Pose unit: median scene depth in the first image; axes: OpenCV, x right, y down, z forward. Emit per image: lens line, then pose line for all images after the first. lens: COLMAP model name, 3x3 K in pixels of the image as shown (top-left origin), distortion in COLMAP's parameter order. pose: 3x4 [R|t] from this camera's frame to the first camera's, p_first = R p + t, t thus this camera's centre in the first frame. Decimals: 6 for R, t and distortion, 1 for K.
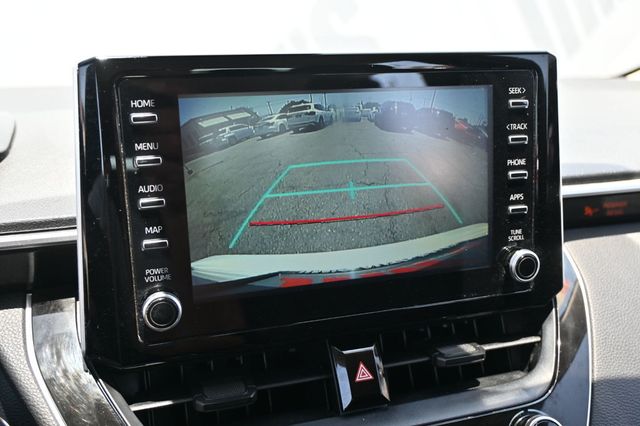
lens RADIAL K [[647.0, 0, 320.0], [0, 647.0, 213.0], [0, 0, 1]] dist [-0.002046, -0.004188]
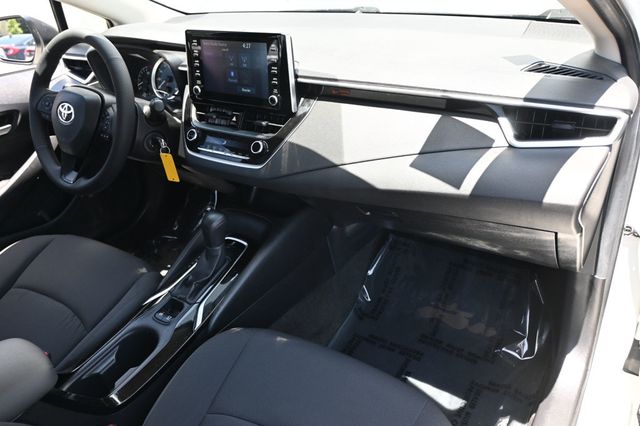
lens RADIAL K [[523.1, 0, 320.1], [0, 523.1, 220.6], [0, 0, 1]] dist [-0.006961, -0.002835]
pose [[0.629567, 0.345502, -0.695898, 2.596171], [-0.139326, 0.931369, 0.336363, -0.285379], [0.764352, -0.114807, 0.634496, -0.605180]]
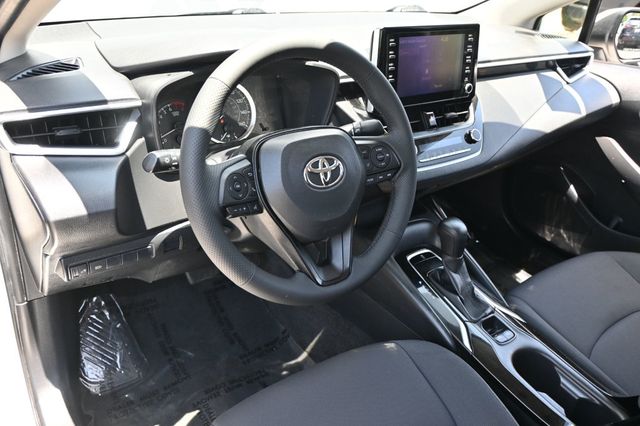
lens RADIAL K [[509.9, 0, 320.0], [0, 509.9, 213.0], [0, 0, 1]] dist [-0.006346, -0.002199]
pose [[0.951211, -0.087432, 0.295894, -1.322039], [0.018285, 0.973299, 0.228813, 0.094117], [-0.307999, -0.212240, 0.927411, -1.440689]]
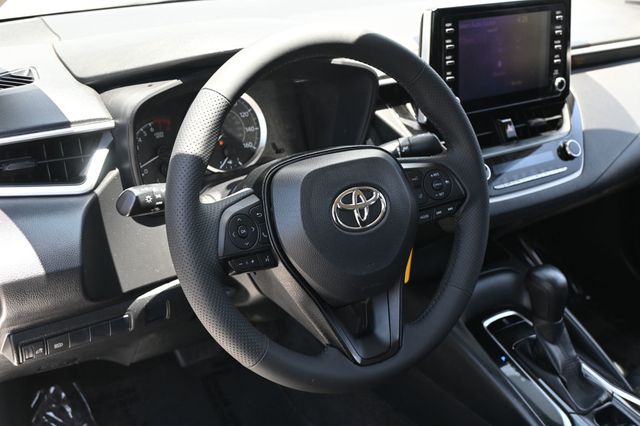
lens RADIAL K [[726.9, 0, 320.0], [0, 726.9, 213.0], [0, 0, 1]] dist [-0.012418, 0.004694]
pose [[0.964658, -0.096055, 0.245373, -1.324784], [0.057207, 0.985325, 0.160817, 0.068730], [-0.257219, -0.141097, 0.955997, -1.519992]]
